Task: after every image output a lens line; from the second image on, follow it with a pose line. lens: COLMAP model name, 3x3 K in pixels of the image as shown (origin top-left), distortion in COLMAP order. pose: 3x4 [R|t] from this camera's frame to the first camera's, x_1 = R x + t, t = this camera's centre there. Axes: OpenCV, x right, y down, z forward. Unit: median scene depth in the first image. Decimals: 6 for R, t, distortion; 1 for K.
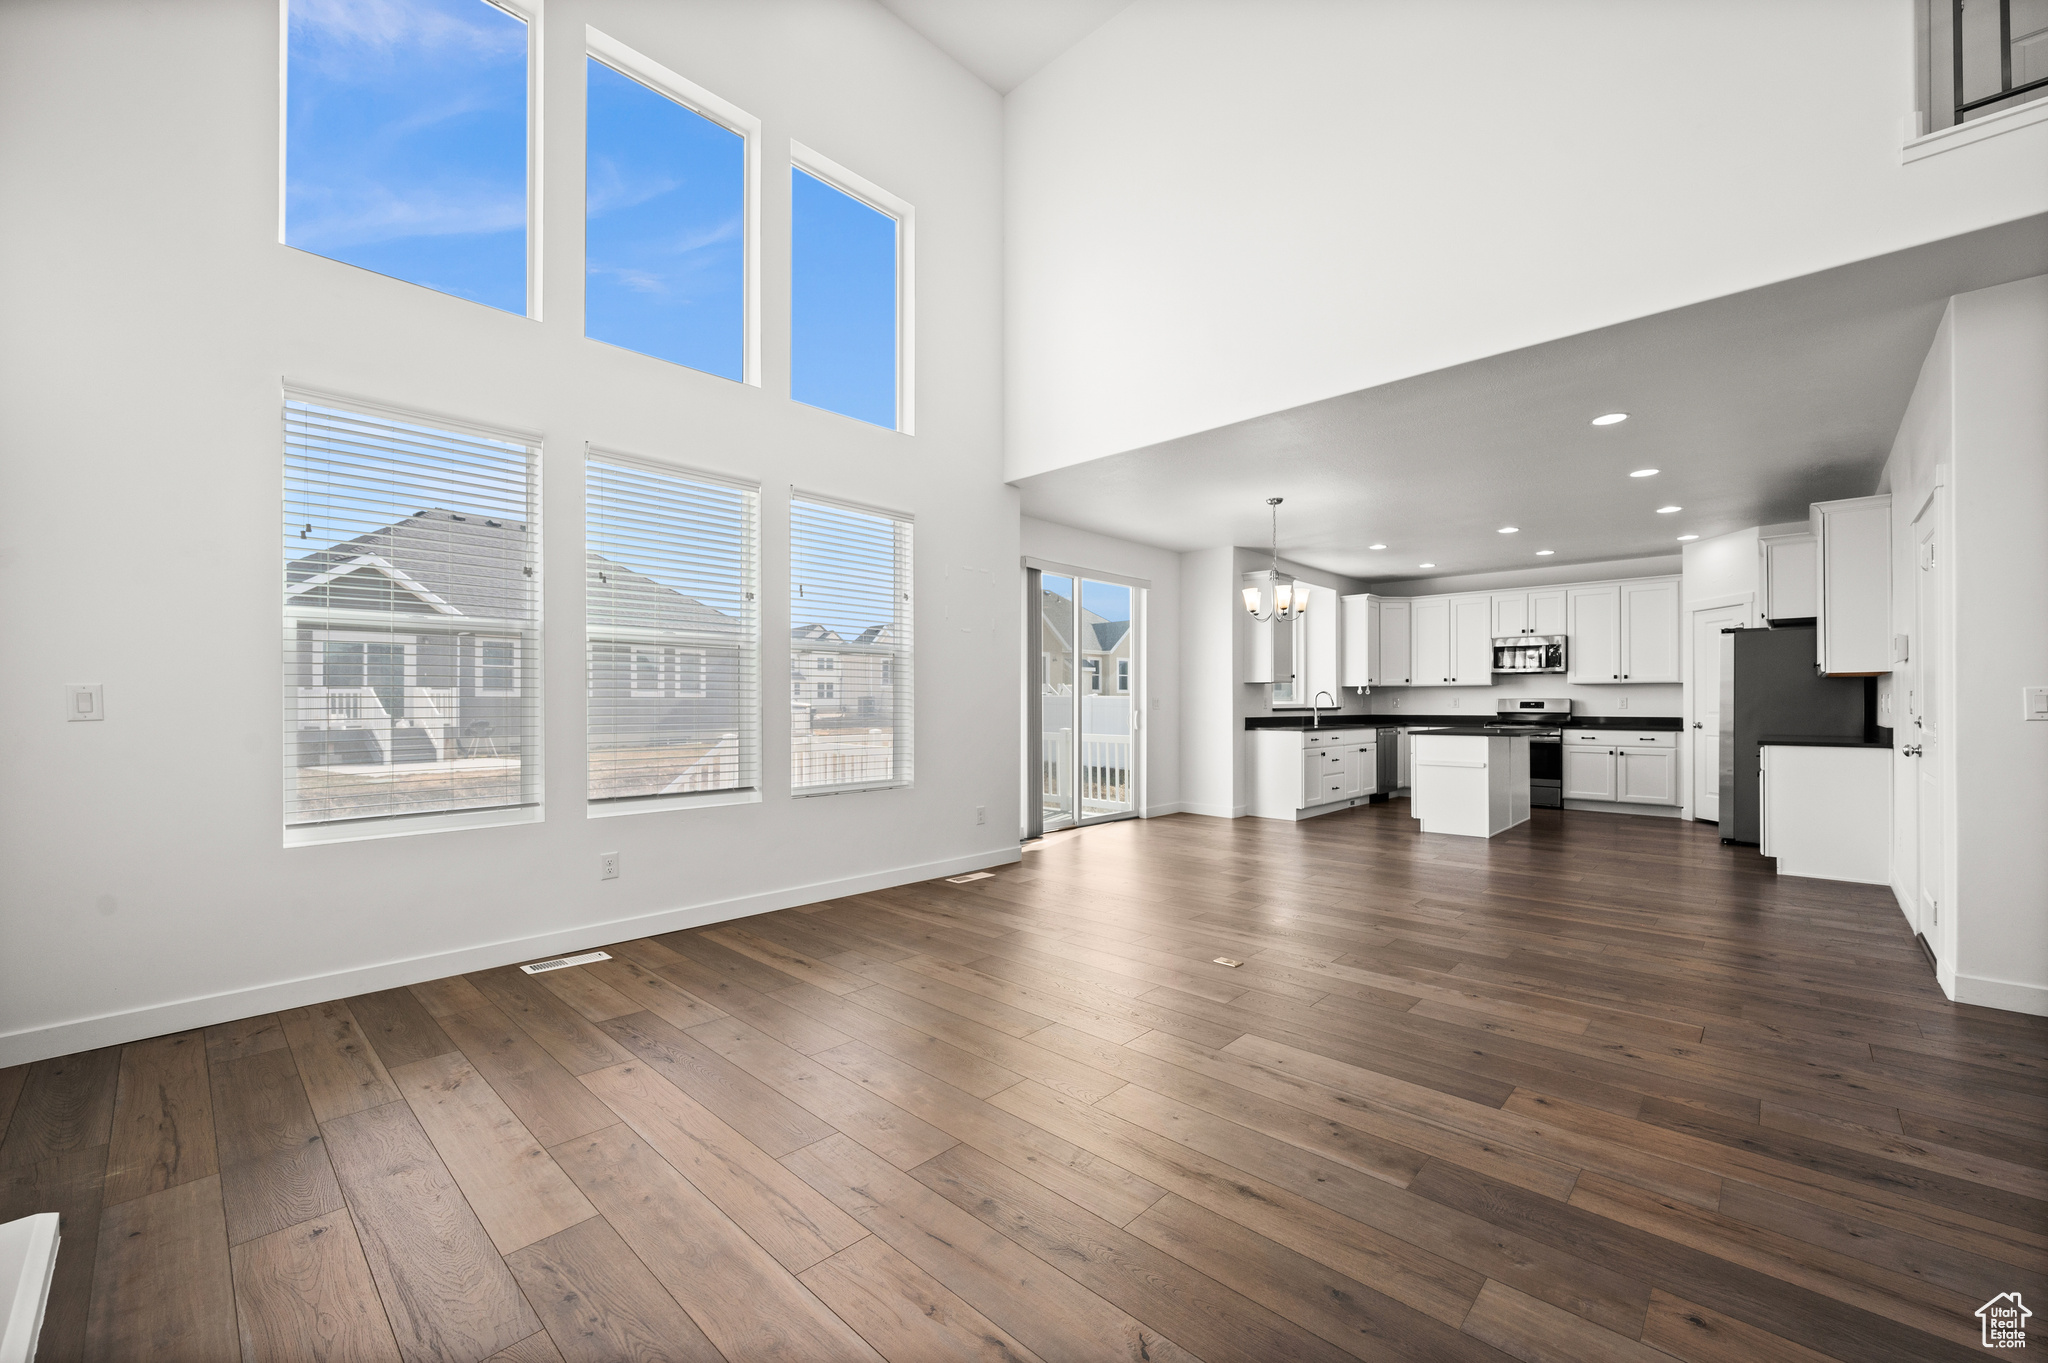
lens RADIAL K [[812.4, 0, 1036.9], [0, 812.4, 698.4], [0, 0, 1]] dist [-0.000909, -0.000021]
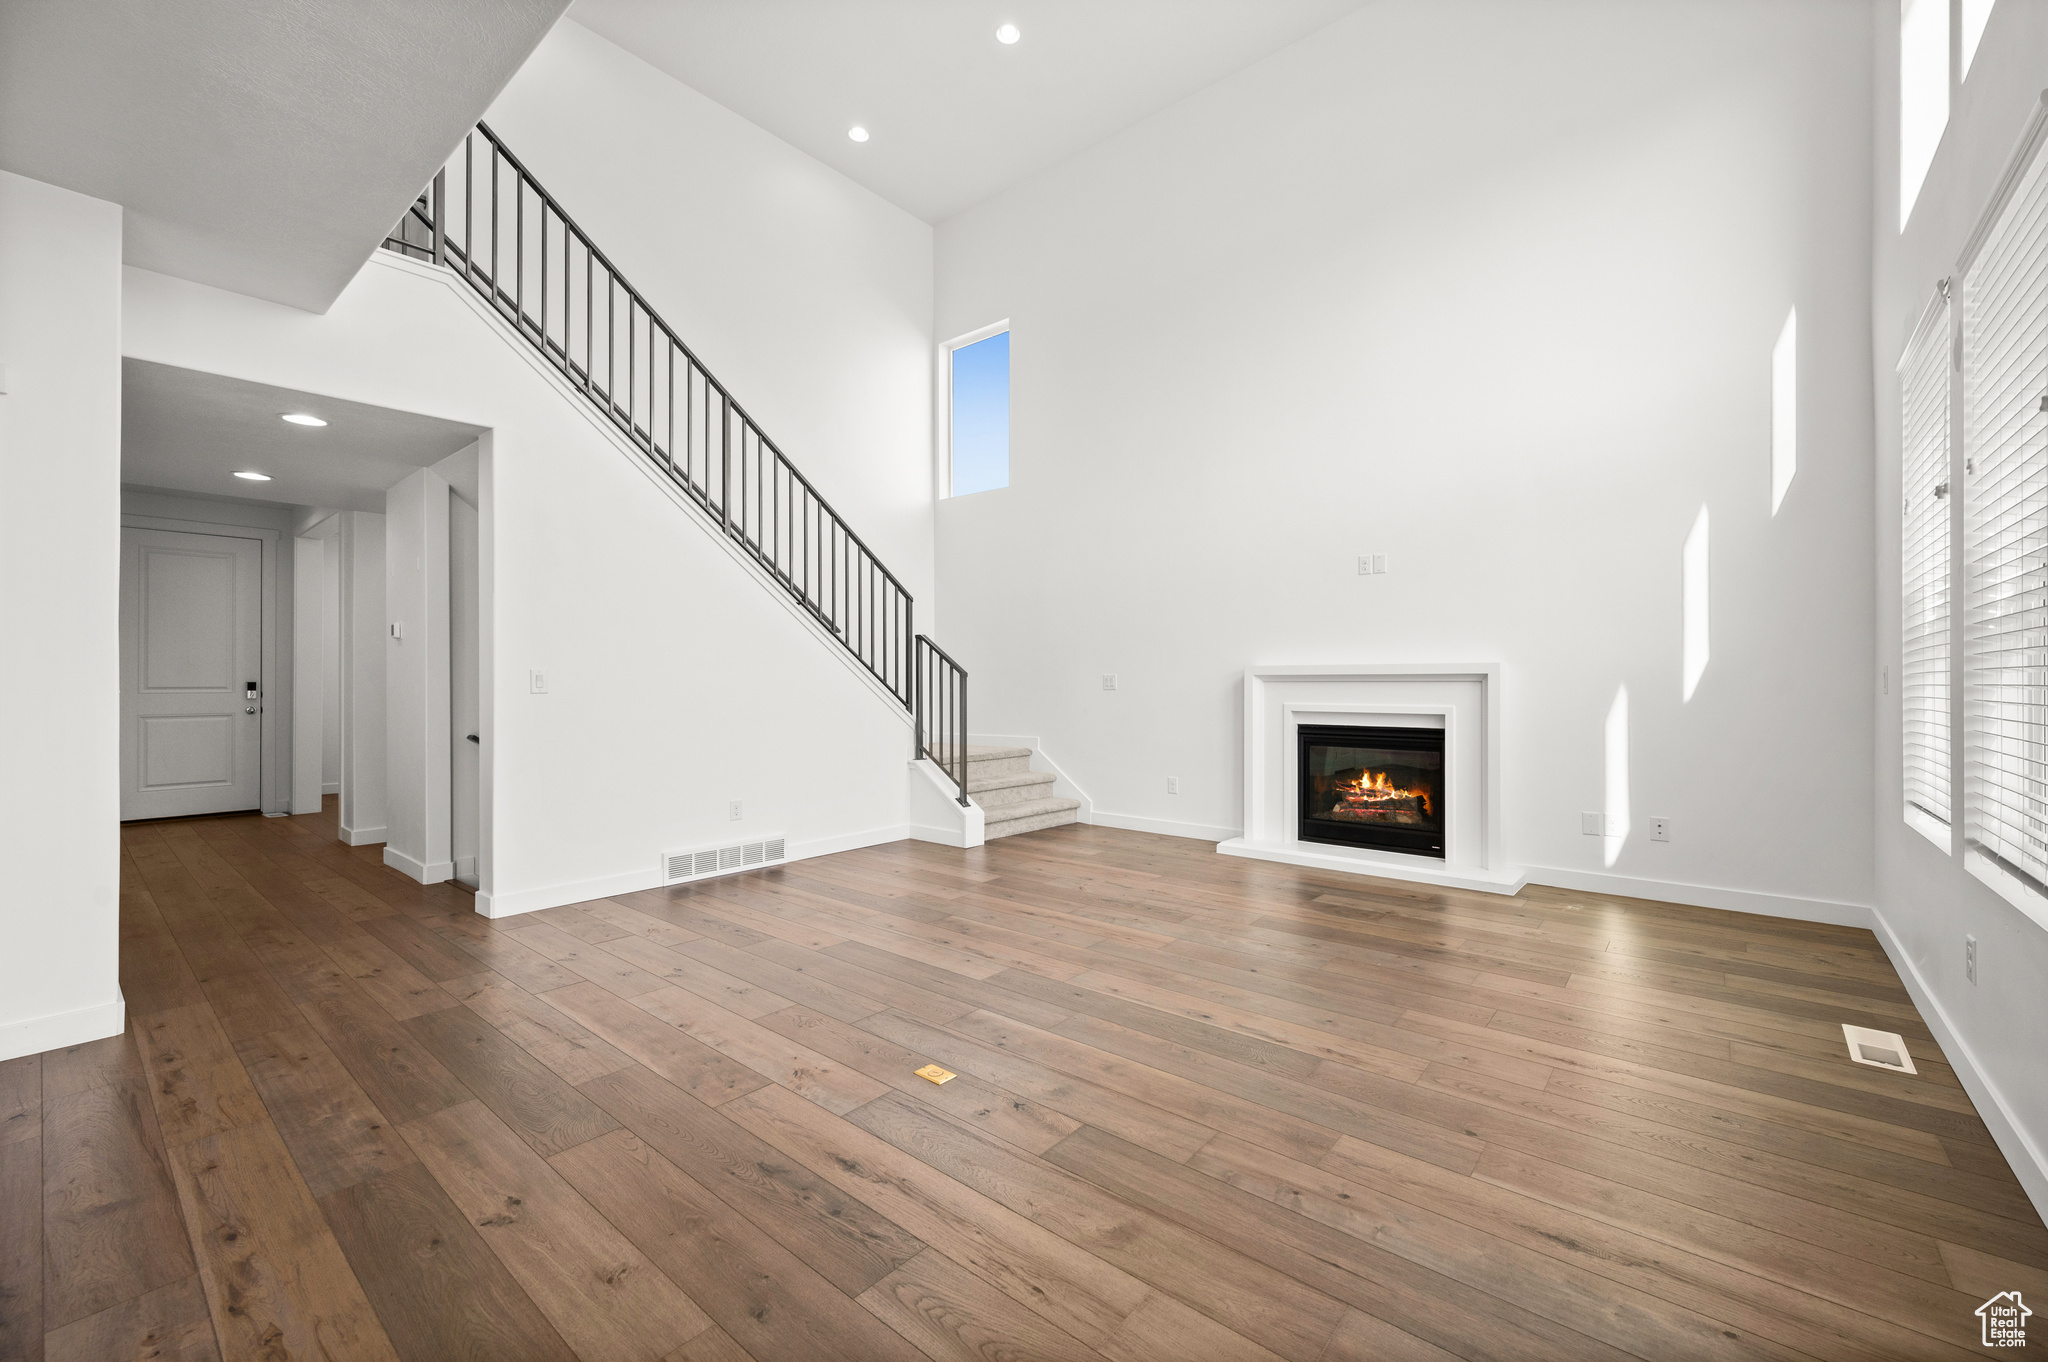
lens RADIAL K [[825.7, 0, 1043.6], [0, 825.7, 690.7], [0, 0, 1]] dist [0.002336, 0.000246]
pose [[-0.998142, 0.002698, -0.060870, 0.084101], [0.002433, 0.999987, 0.004426, 0.004494], [0.060881, 0.004270, -0.998136, 0.750911]]
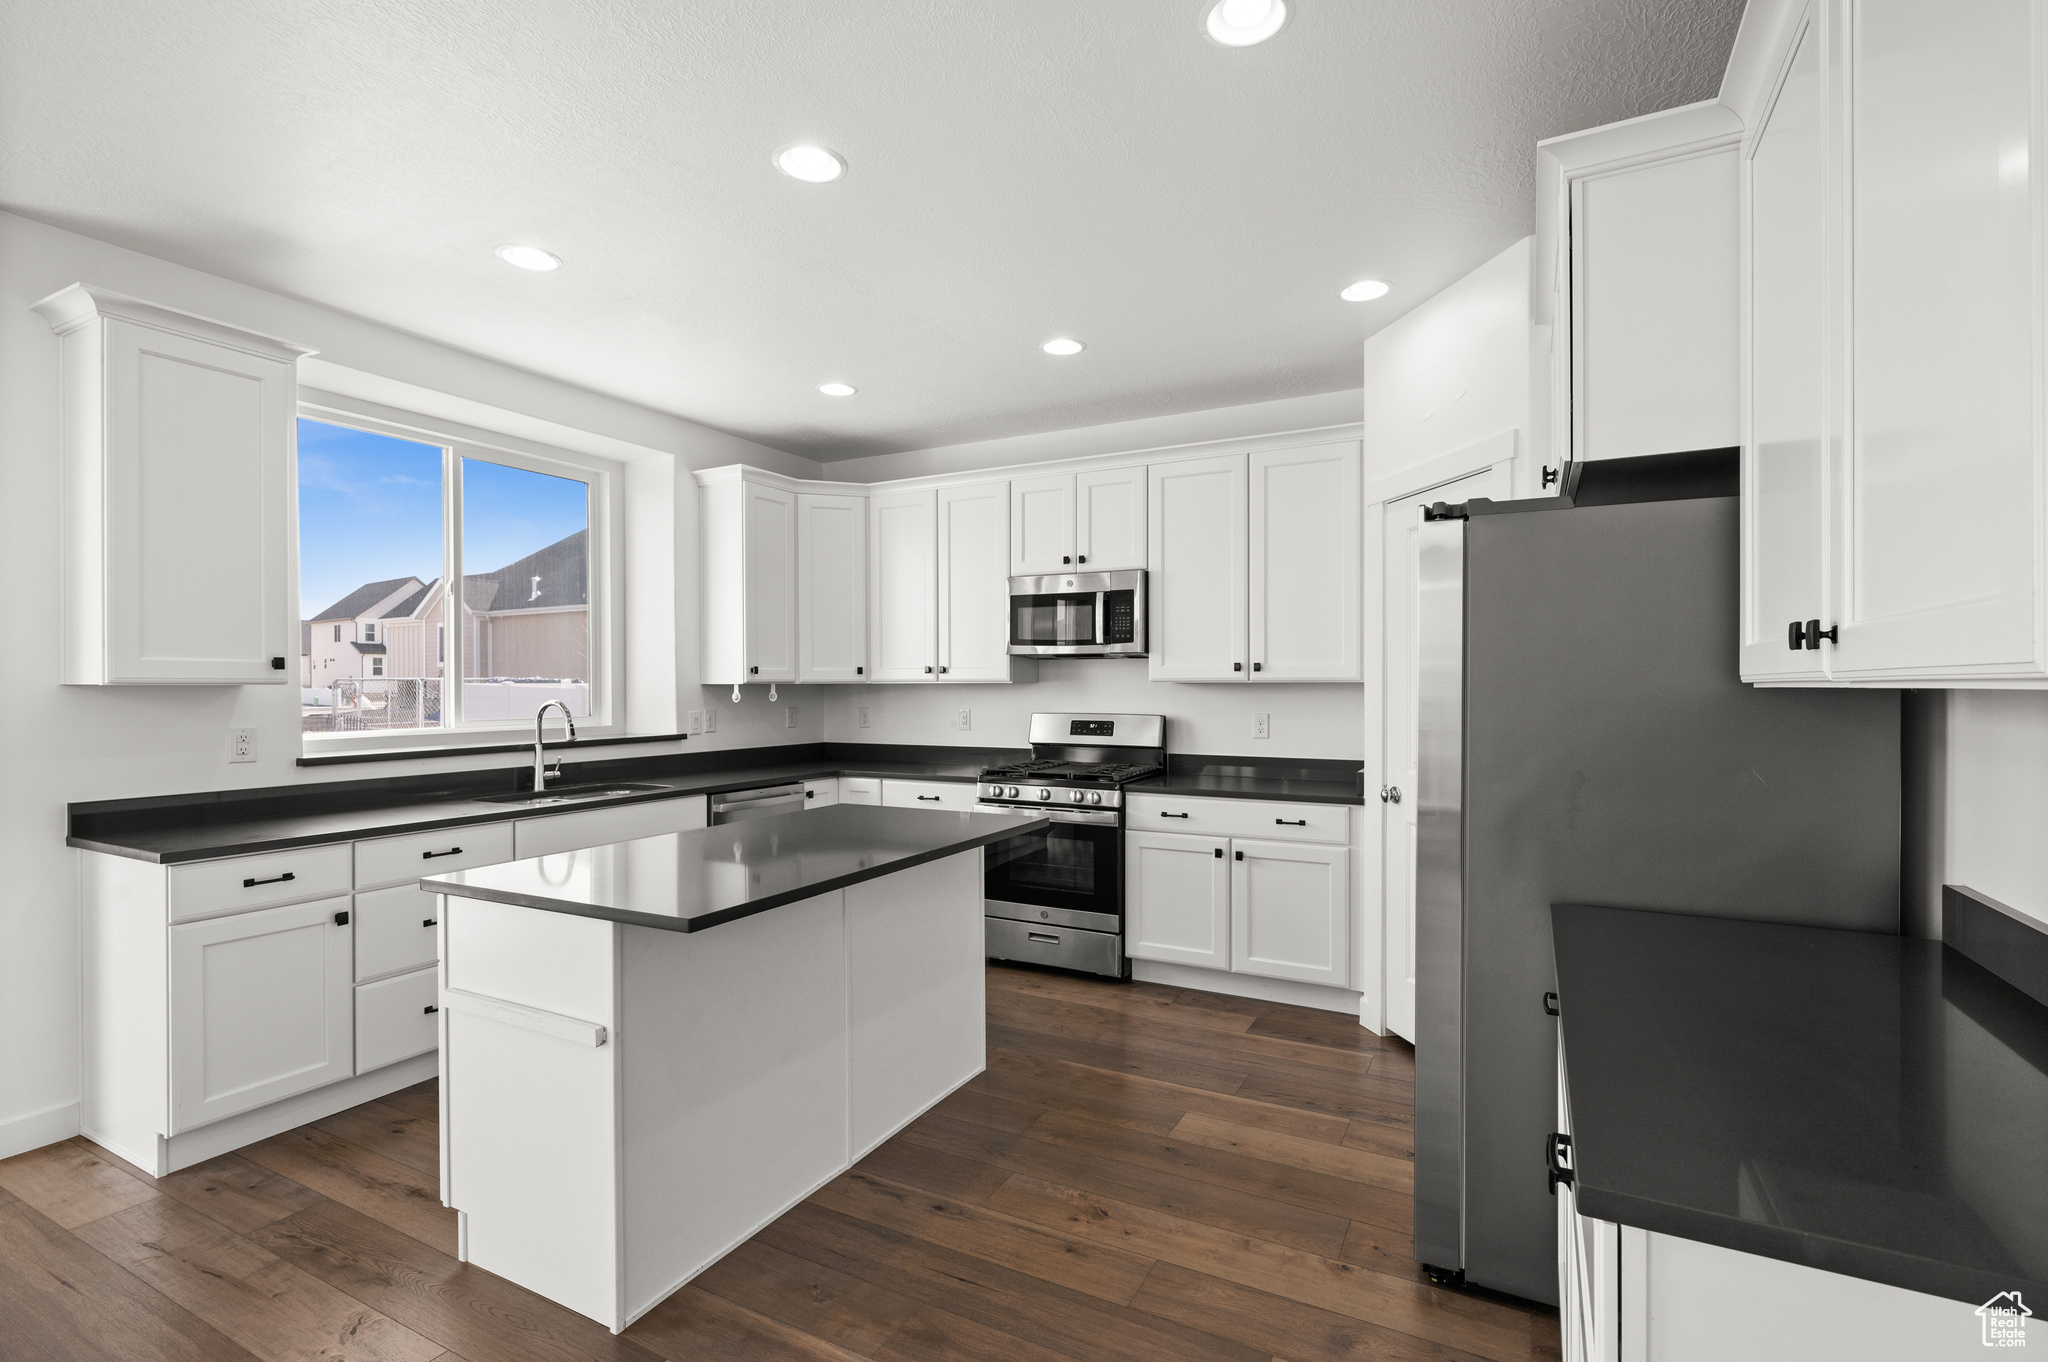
lens RADIAL K [[941.6, 0, 1039.0], [0, 941.6, 688.0], [0, 0, 1]] dist [0.000455, 0.000107]
pose [[0.963663, -0.003033, 0.267103, 0.520154], [0.000181, 0.999943, 0.010703, -0.022536], [-0.267120, -0.010266, 0.963609, 0.598449]]
